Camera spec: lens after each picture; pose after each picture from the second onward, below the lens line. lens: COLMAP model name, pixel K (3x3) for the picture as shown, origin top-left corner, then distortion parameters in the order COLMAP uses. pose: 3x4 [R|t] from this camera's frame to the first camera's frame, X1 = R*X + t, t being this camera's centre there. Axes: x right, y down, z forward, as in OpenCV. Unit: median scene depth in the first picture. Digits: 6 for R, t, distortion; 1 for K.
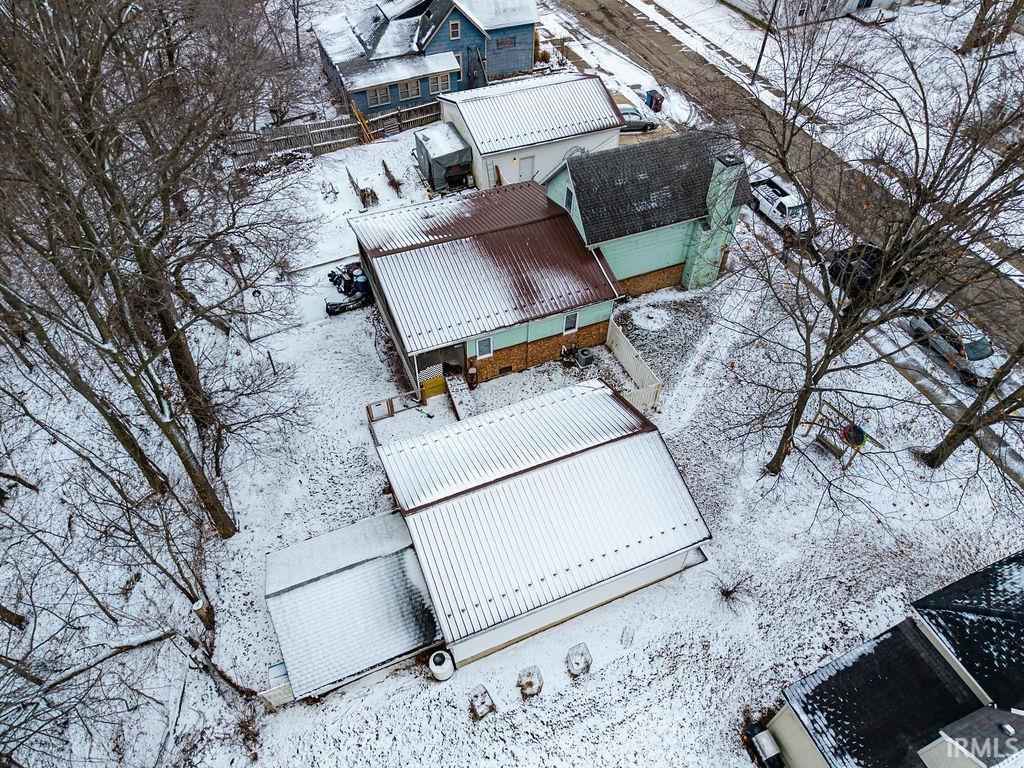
lens RADIAL K [[696.9, 0, 512.0], [0, 696.9, 384.0], [0, 0, 1]] dist [-0.003081, 0.019631]
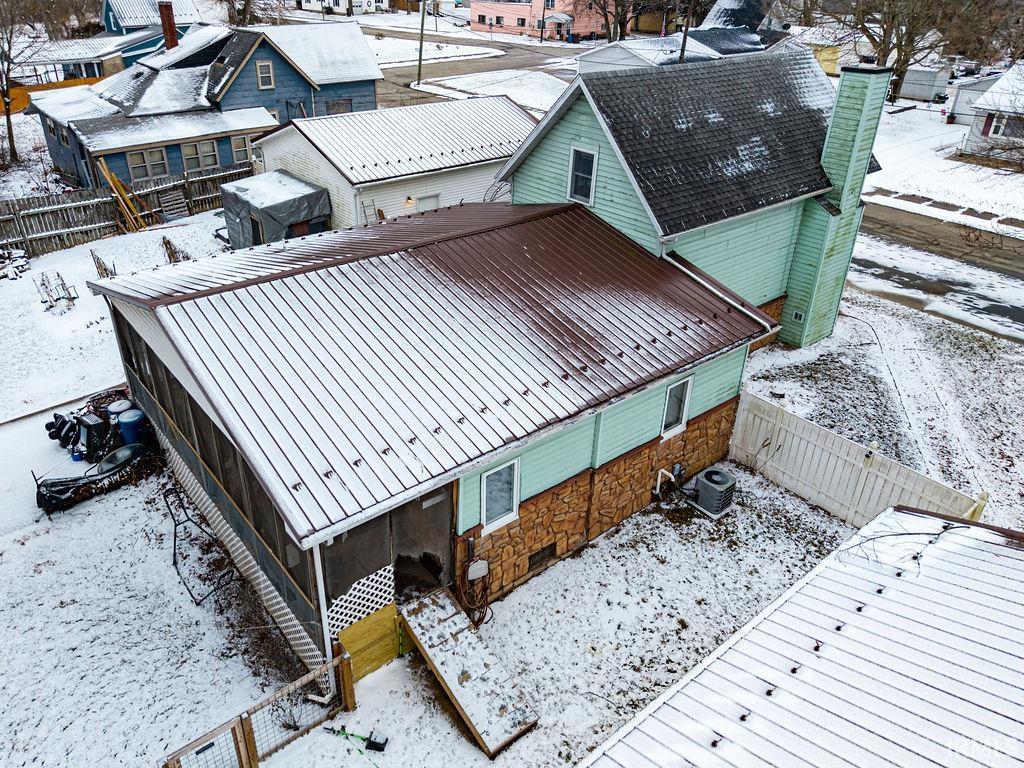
lens RADIAL K [[731.1, 0, 458.0], [0, 731.1, 351.6], [0, 0, 1]] dist [0.028298, -0.004692]
pose [[0.968151, -0.125888, 0.216415, -0.119452], [0.192956, 0.925971, -0.324570, -0.002743], [-0.159535, 0.355991, 0.920771, 0.566152]]
